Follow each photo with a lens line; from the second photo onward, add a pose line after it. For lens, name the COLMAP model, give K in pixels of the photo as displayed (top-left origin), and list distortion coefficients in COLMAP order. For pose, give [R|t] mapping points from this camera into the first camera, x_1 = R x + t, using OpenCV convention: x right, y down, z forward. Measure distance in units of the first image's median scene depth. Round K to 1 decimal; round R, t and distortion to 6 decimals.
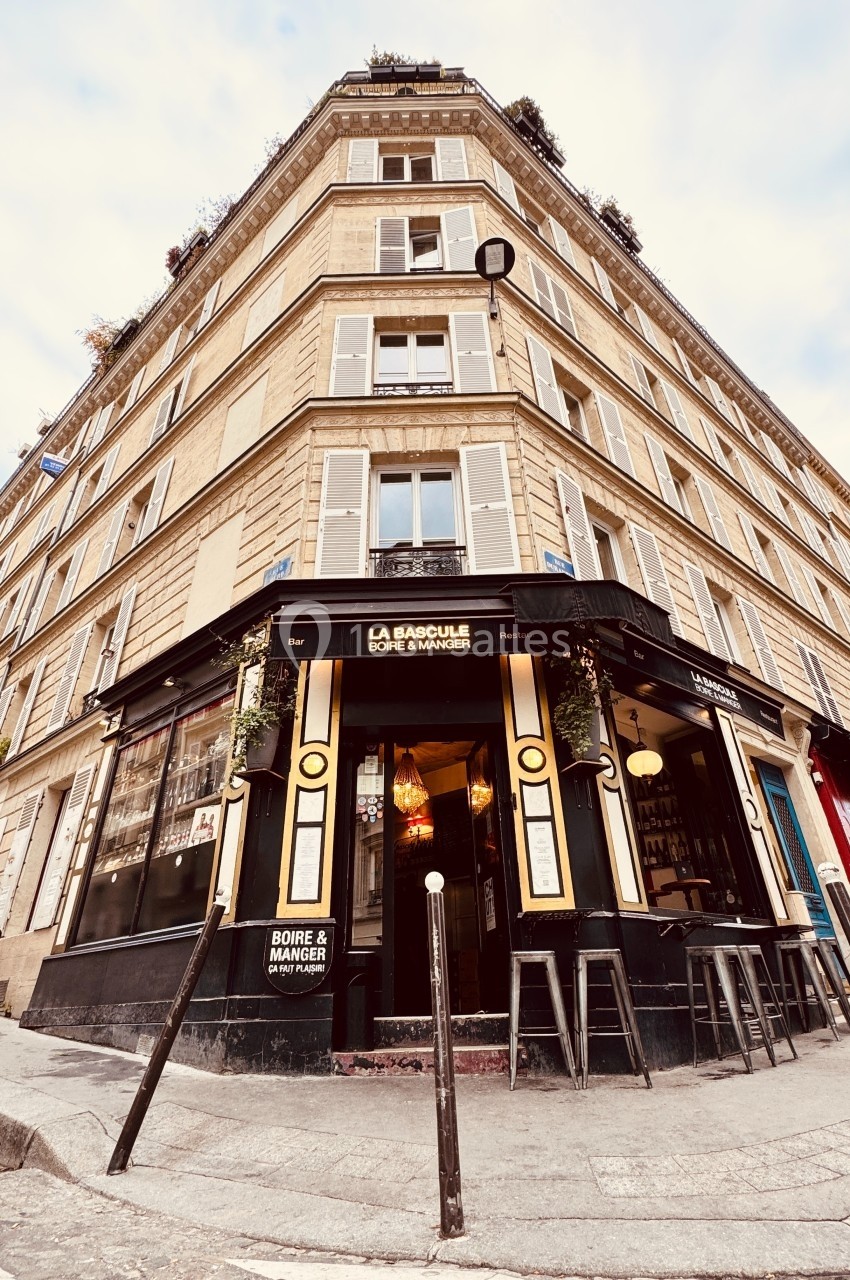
lens RADIAL K [[623.5, 0, 425.0], [0, 623.5, 640.0], [0, 0, 1]] dist [-0.006289, 0.000153]
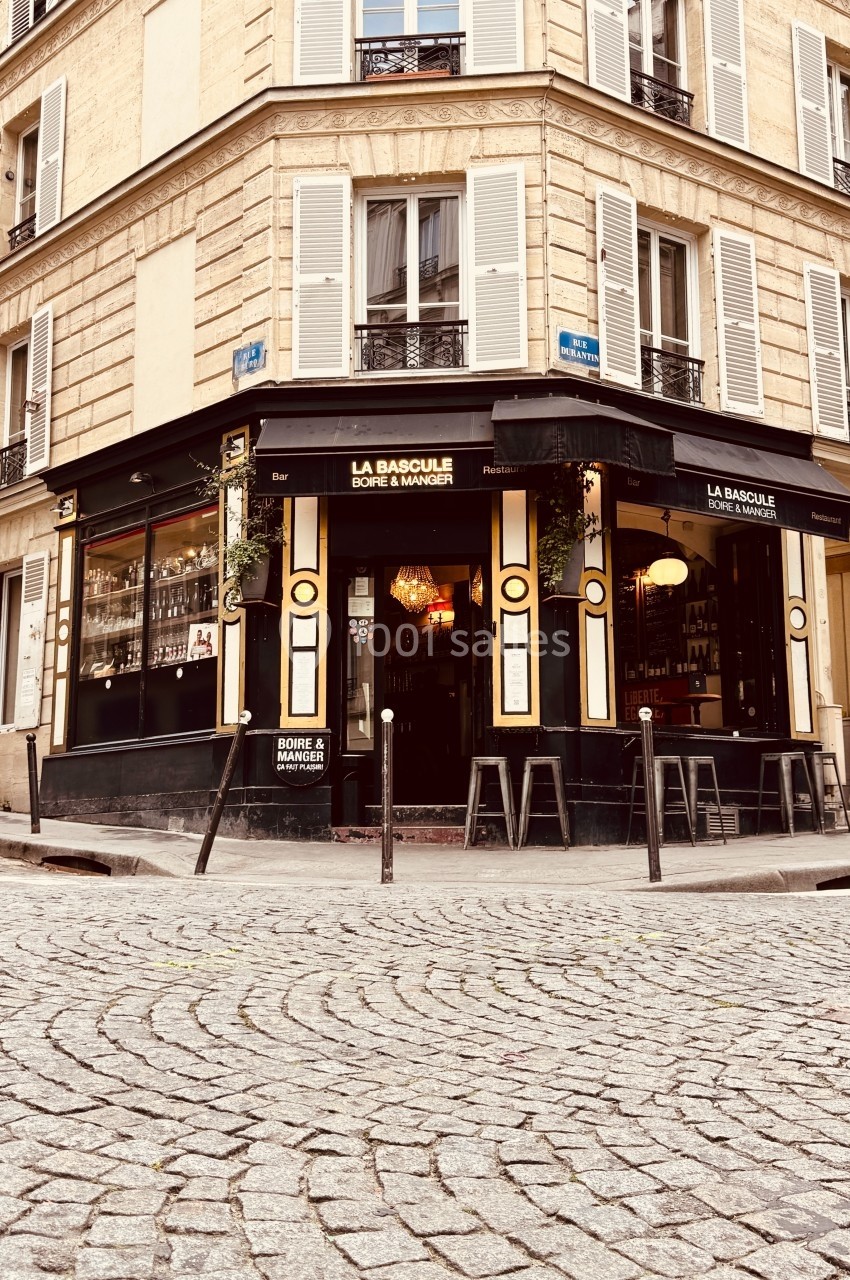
lens RADIAL K [[1551.1, 0, 425.0], [0, 1551.1, 640.0], [0, 0, 1]] dist [0.120978, -0.031607]
pose [[0.995494, 0.009229, -0.094375, 0.263115], [0.027341, 0.925050, 0.378860, -0.693230], [0.090798, -0.379733, 0.920630, -1.377575]]
